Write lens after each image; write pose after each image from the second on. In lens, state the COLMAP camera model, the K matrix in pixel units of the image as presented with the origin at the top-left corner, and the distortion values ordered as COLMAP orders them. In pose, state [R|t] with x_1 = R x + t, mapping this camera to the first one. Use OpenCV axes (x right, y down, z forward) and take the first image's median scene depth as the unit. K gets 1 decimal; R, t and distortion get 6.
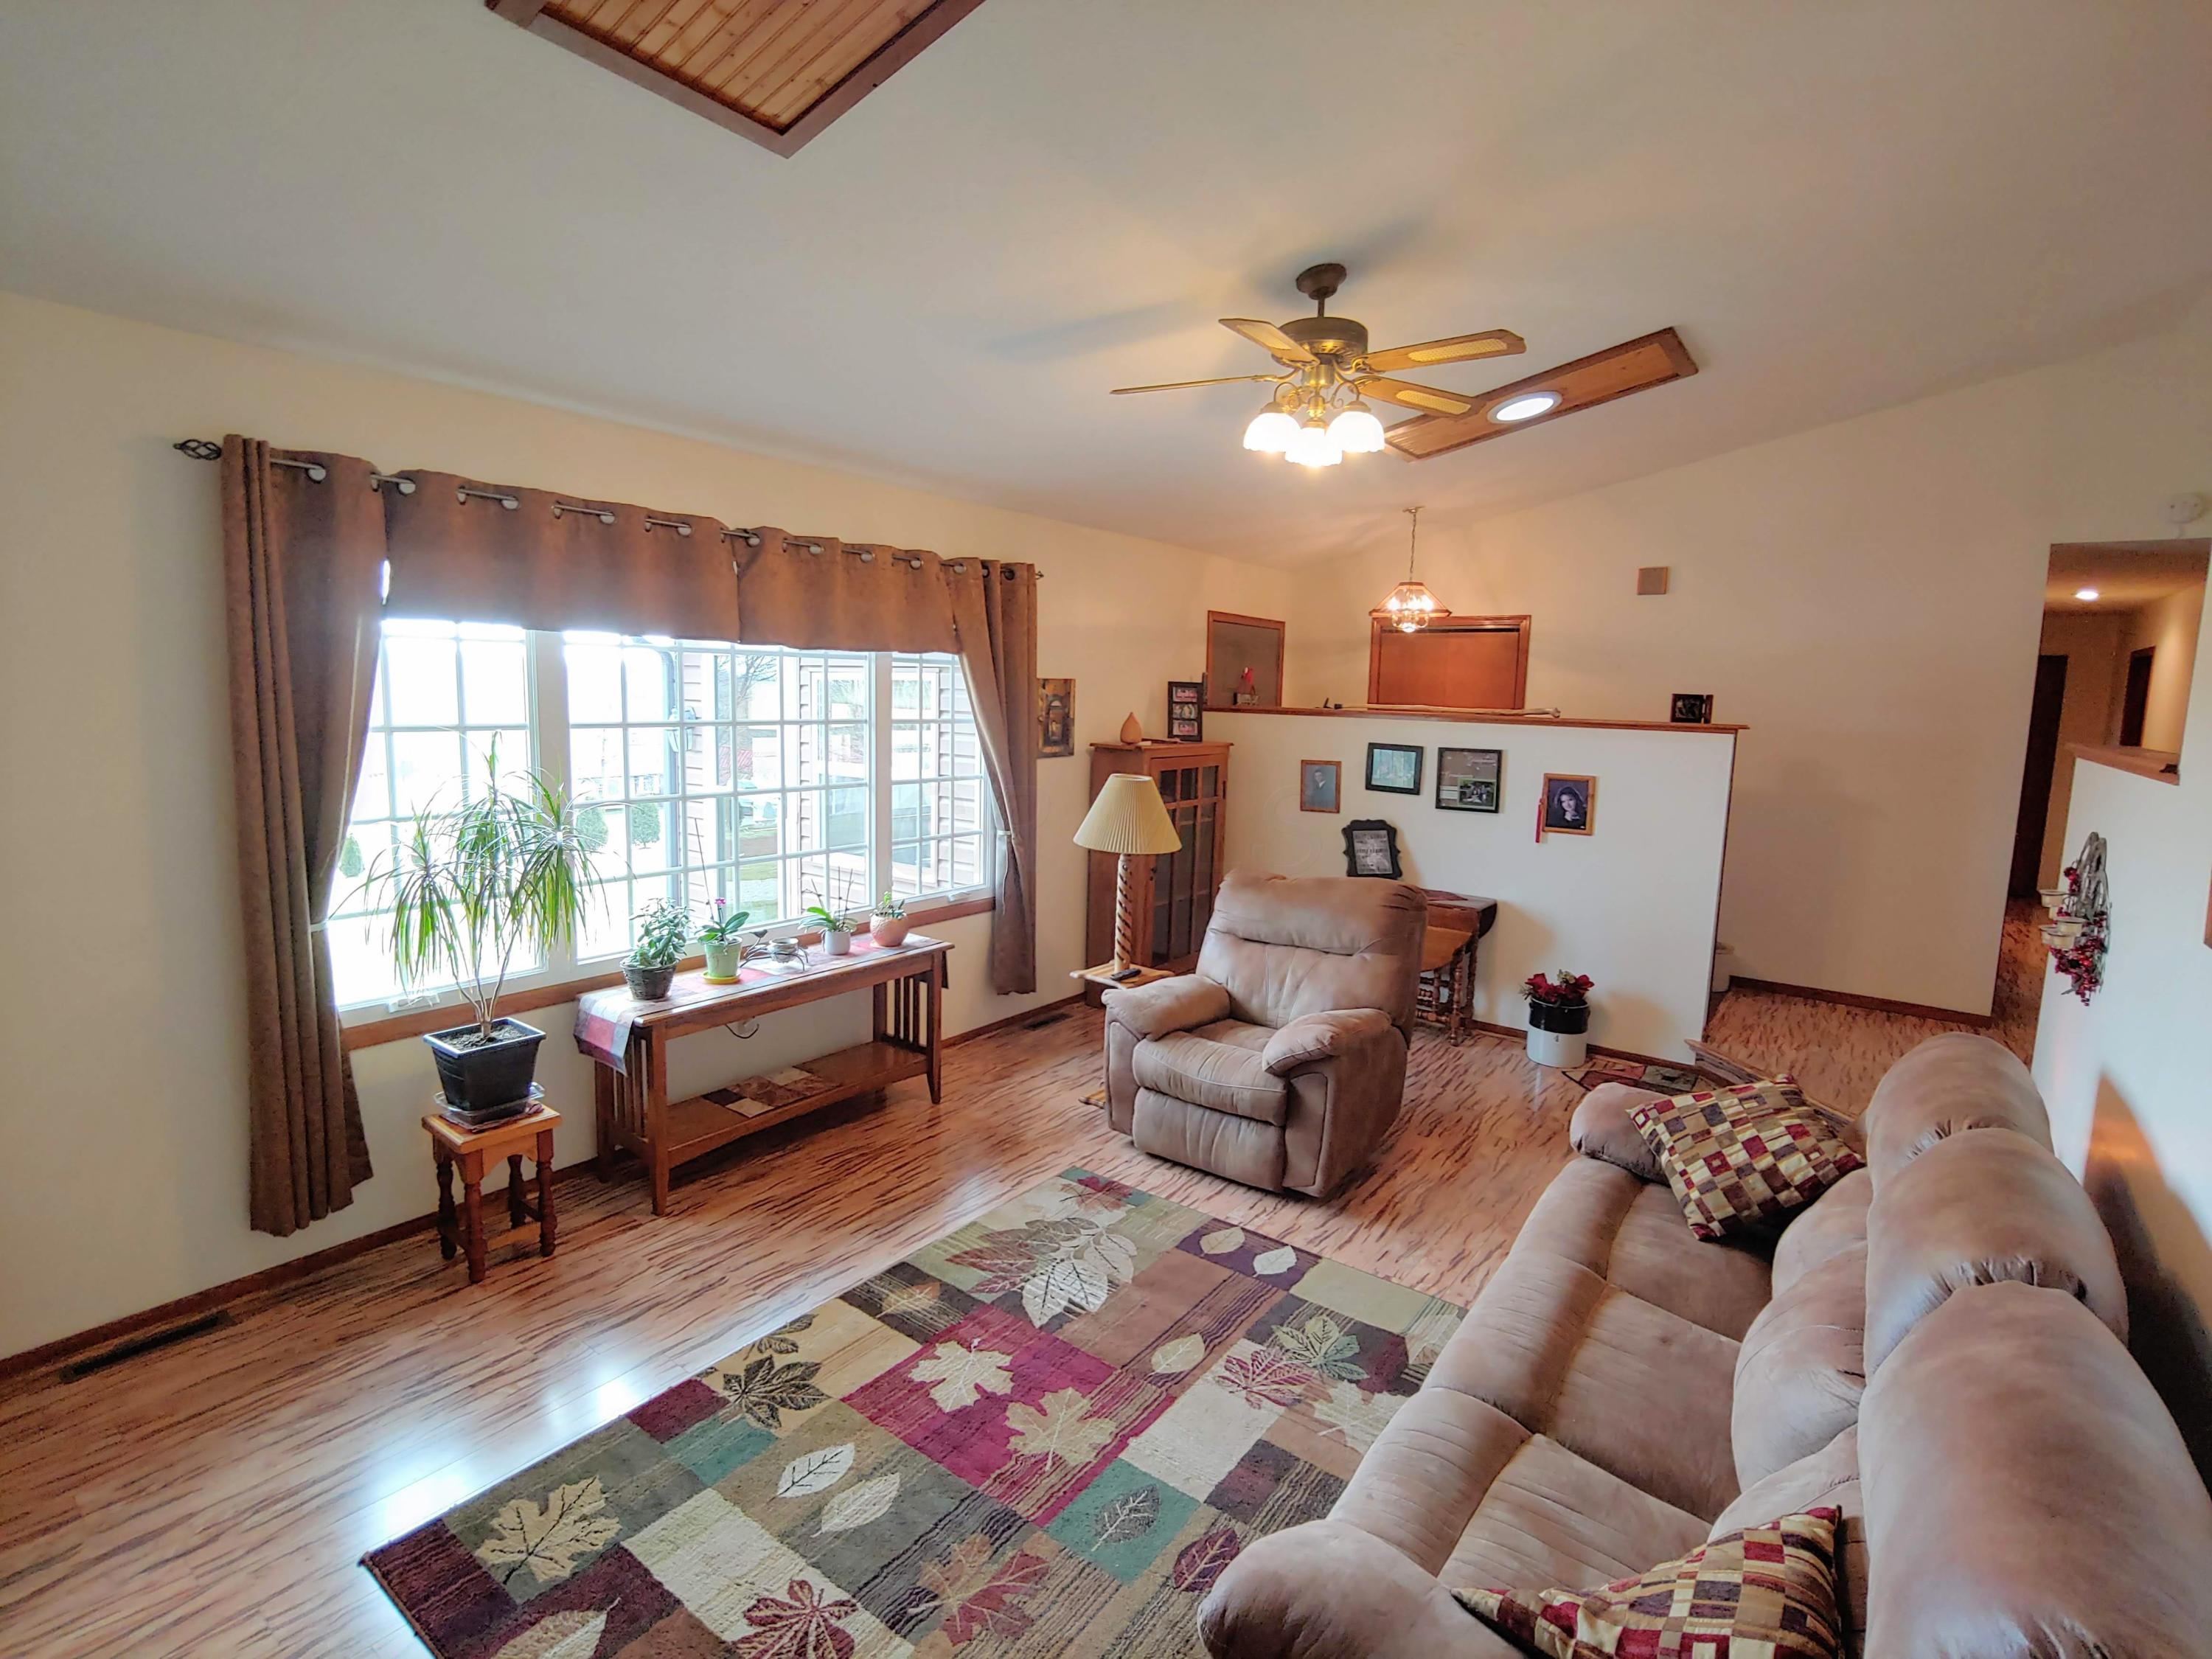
lens RADIAL K [[1058.0, 0, 1111.4], [0, 1058.0, 825.8], [0, 0, 1]] dist [-0.013700, -0.002319]
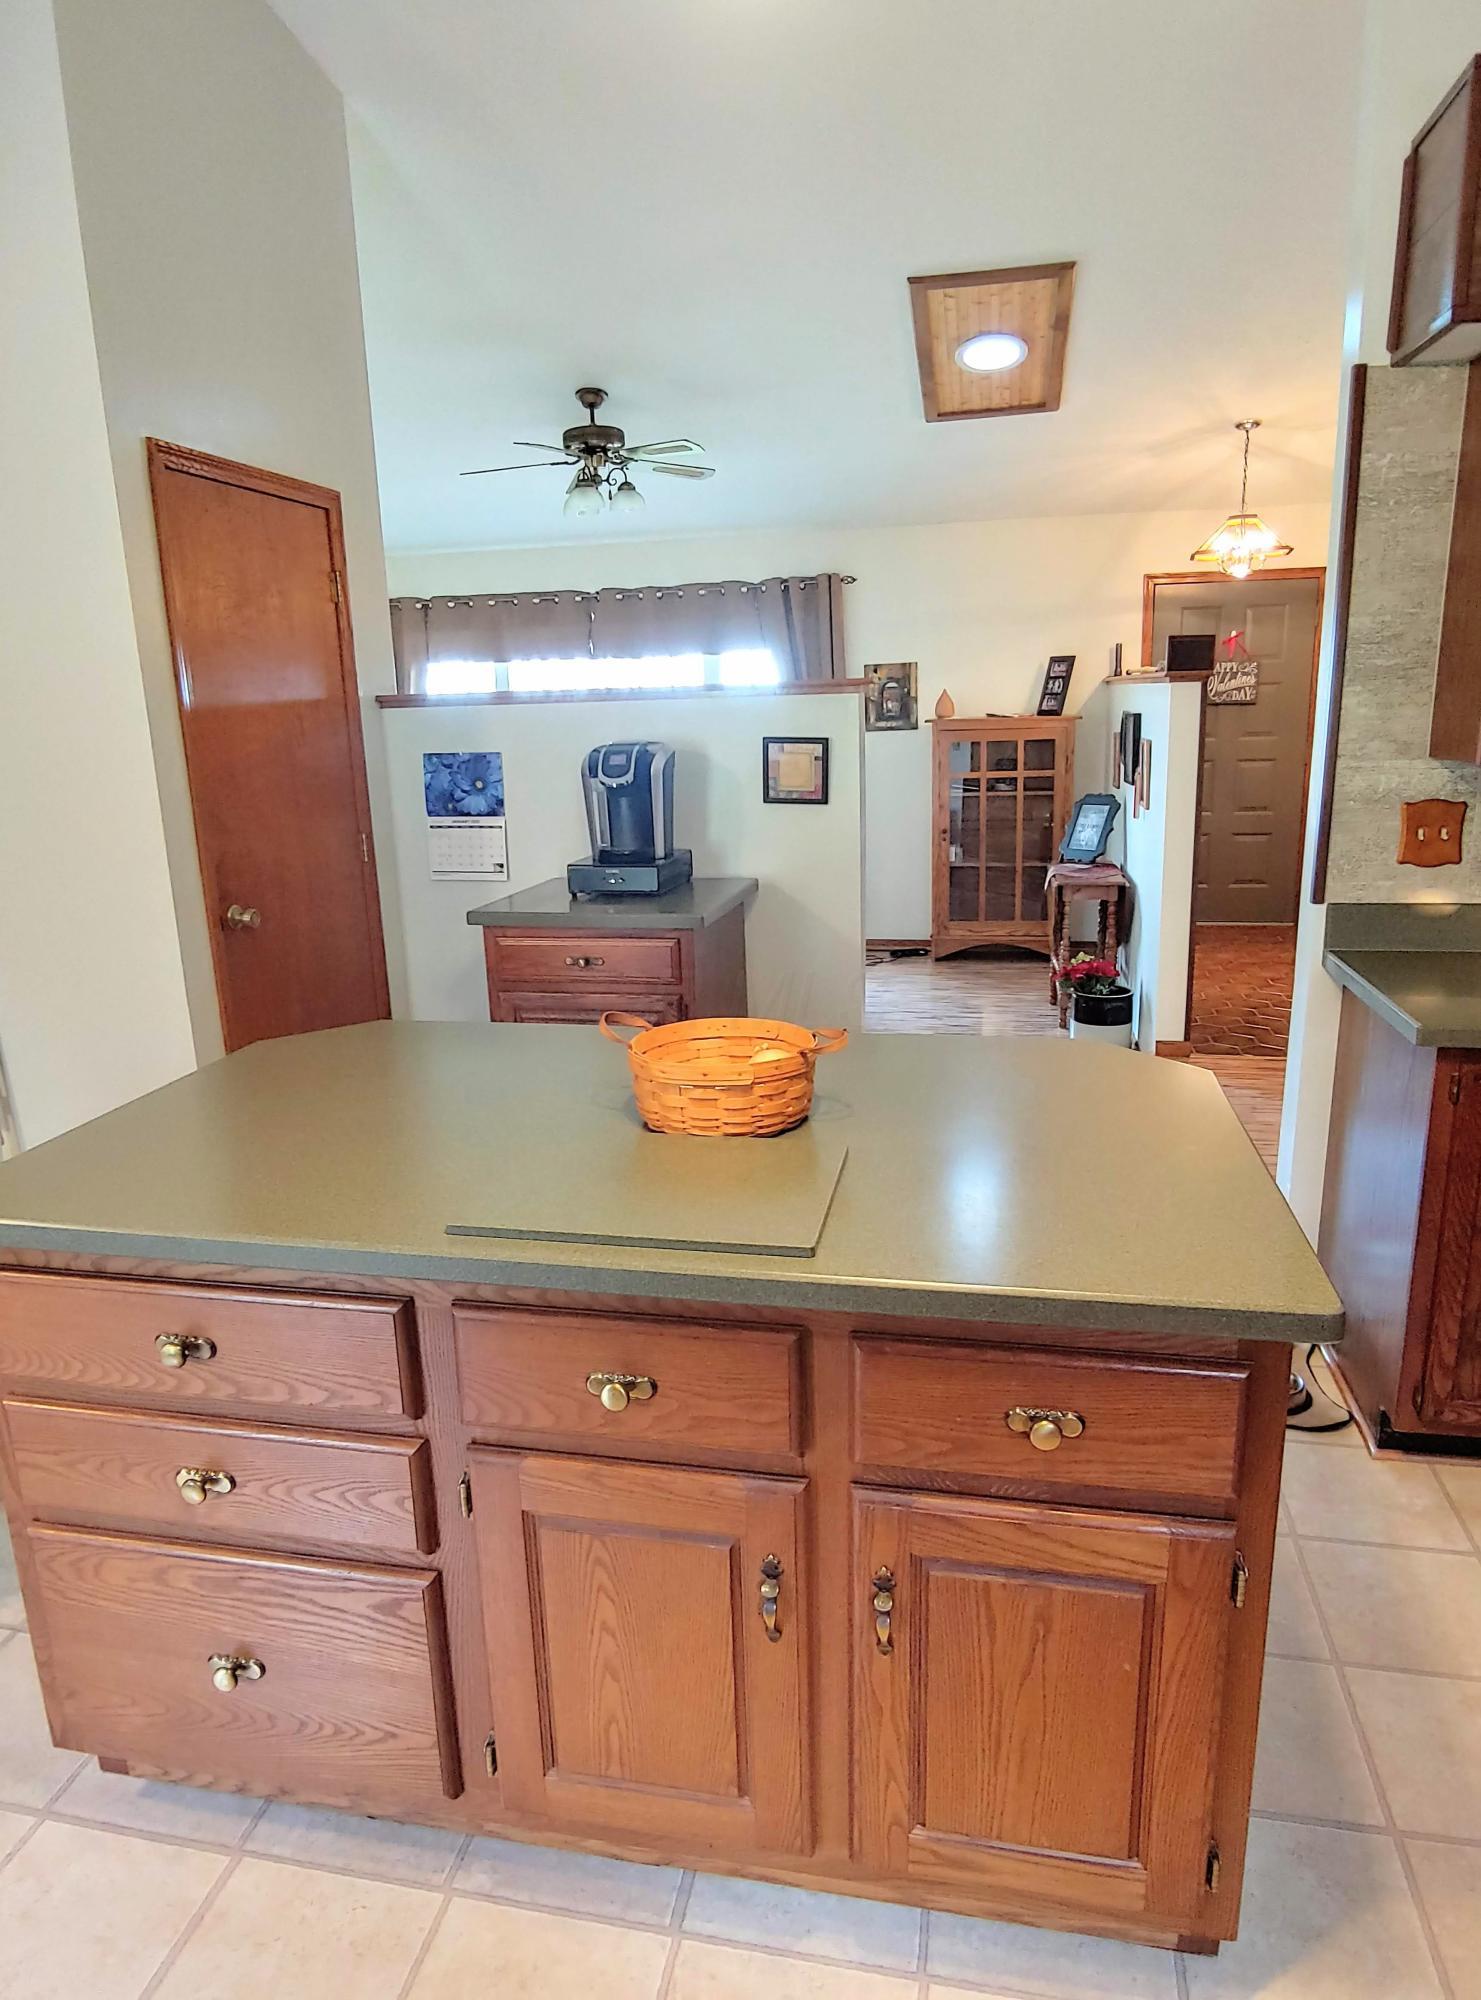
lens RADIAL K [[1233.5, 0, 734.5], [0, 1233.5, 1007.8], [0, 0, 1]] dist [-0.018147, 0.000212]
pose [[0.419522, 0.182429, -0.889225, 2.153455], [-0.075345, 0.983215, 0.166165, 0.046456], [0.904613, -0.002711, 0.426225, 0.448806]]
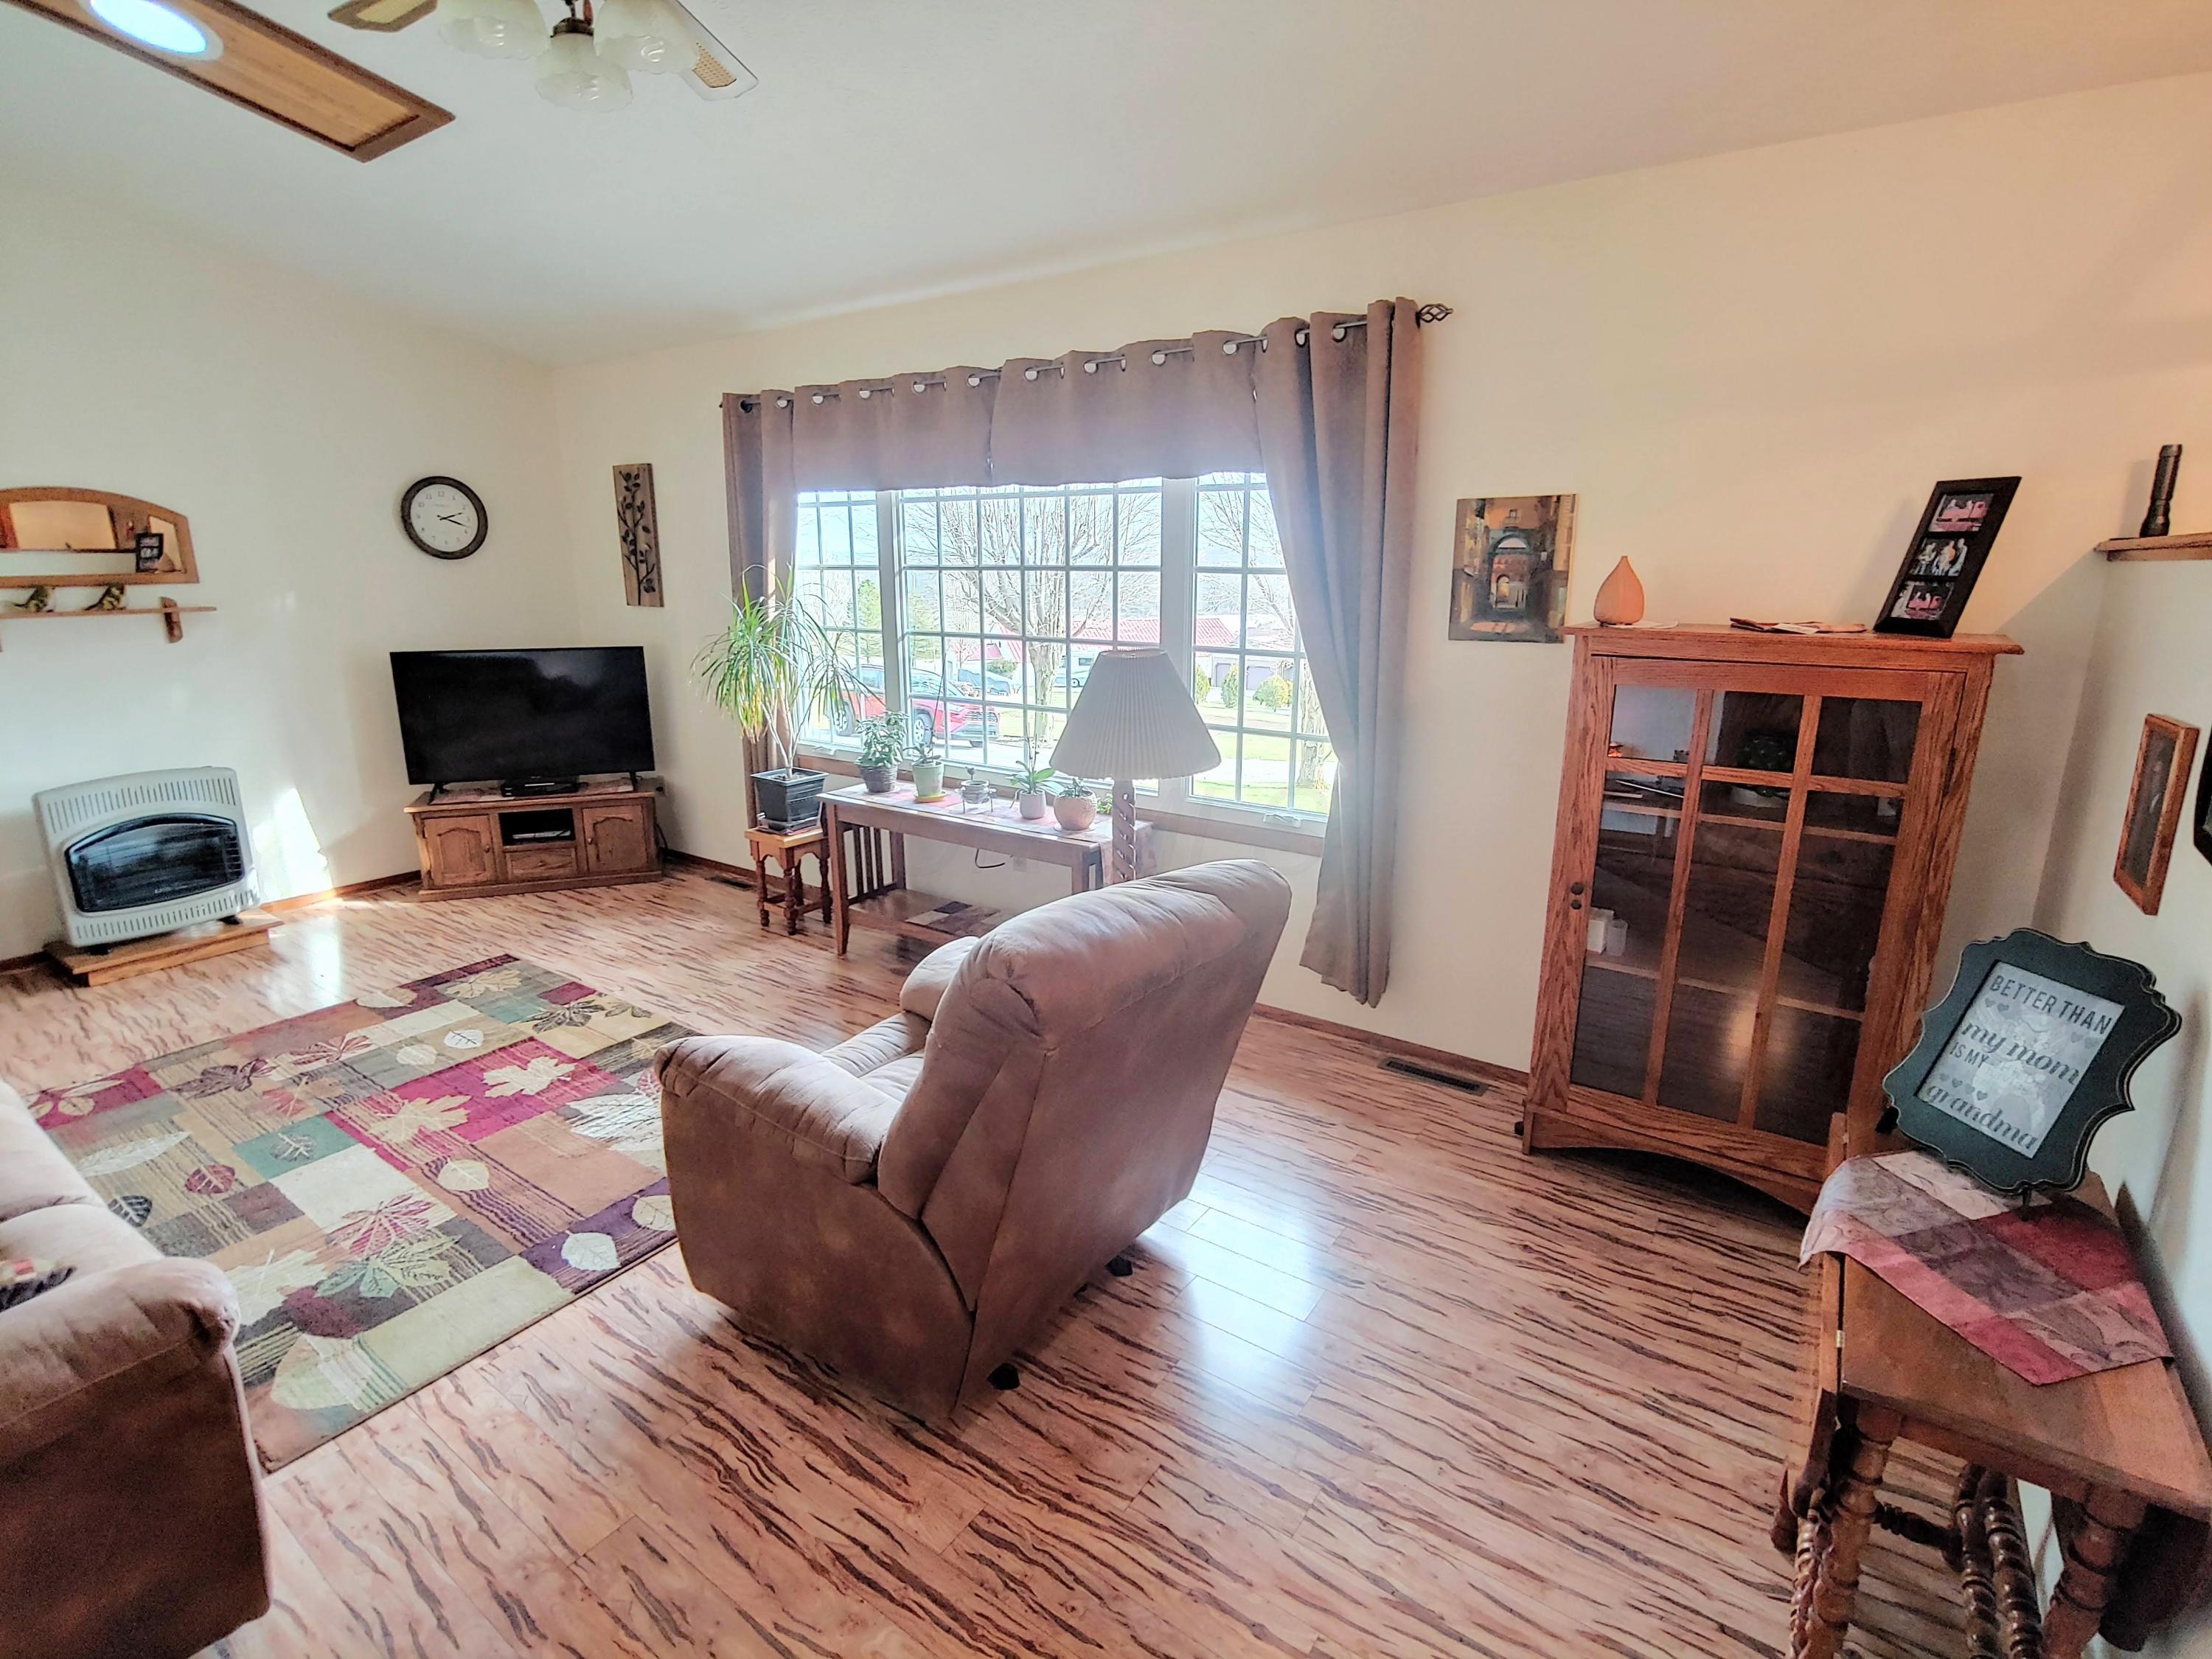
lens RADIAL K [[1058.0, 0, 1099.0], [0, 1058.0, 824.0], [0, 0, 1]] dist [-0.013700, -0.002319]
pose [[0.028078, 0.215679, -0.976061, 0.933779], [-0.131599, 0.968744, 0.210276, -0.111677], [0.990905, 0.122544, 0.055584, 1.414476]]
